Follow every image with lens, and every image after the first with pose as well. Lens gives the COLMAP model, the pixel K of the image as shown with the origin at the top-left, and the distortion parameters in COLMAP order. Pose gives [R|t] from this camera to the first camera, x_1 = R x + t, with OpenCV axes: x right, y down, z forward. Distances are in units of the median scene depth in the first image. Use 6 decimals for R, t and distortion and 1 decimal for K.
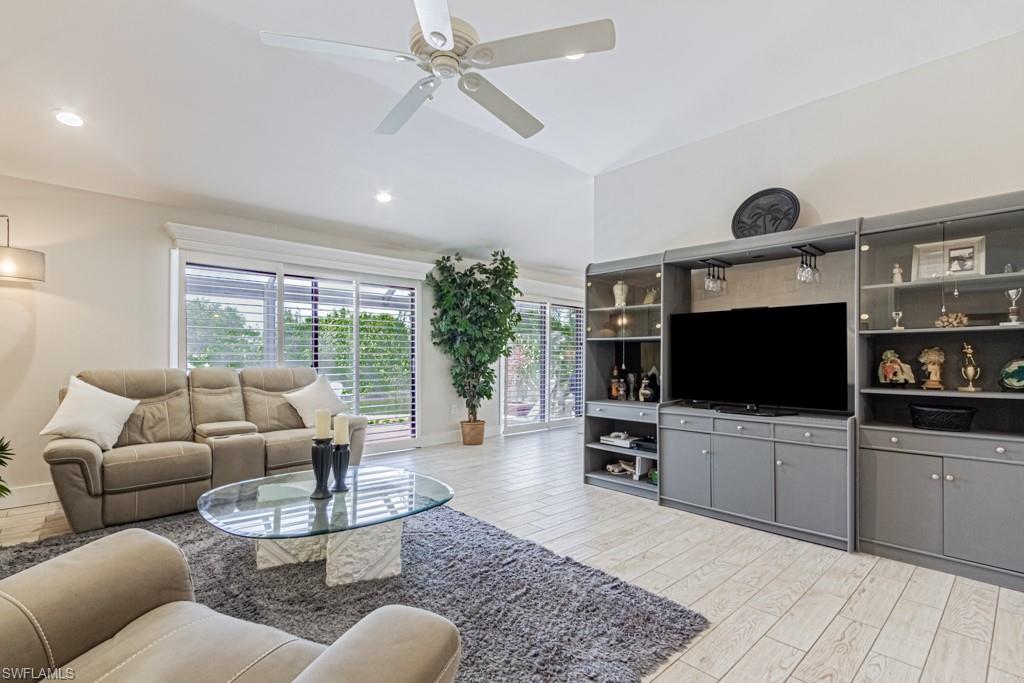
lens RADIAL K [[465.2, 0, 515.5], [0, 465.2, 356.8], [0, 0, 1]] dist [0.006900, -0.003190]
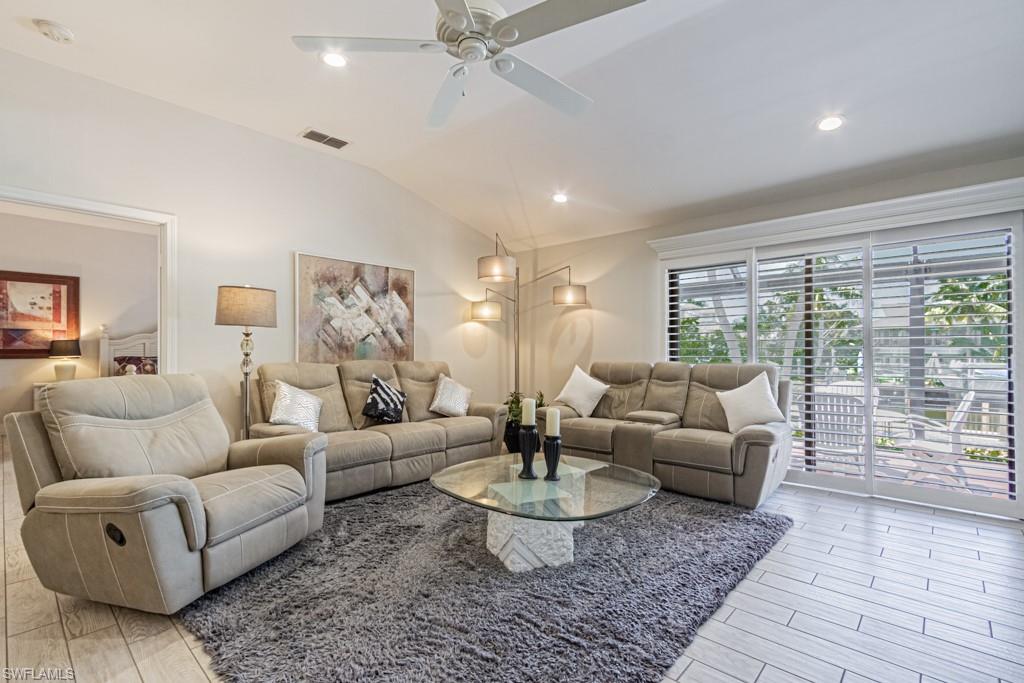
lens RADIAL K [[465.2, 0, 498.2], [0, 465.2, 348.8], [0, 0, 1]] dist [0.006900, -0.003190]
pose [[0.072166, -0.007832, -0.997362, 0.465878], [-0.000058, 0.999969, -0.007856, 0.000421], [0.997393, 0.000625, 0.072164, 0.566018]]
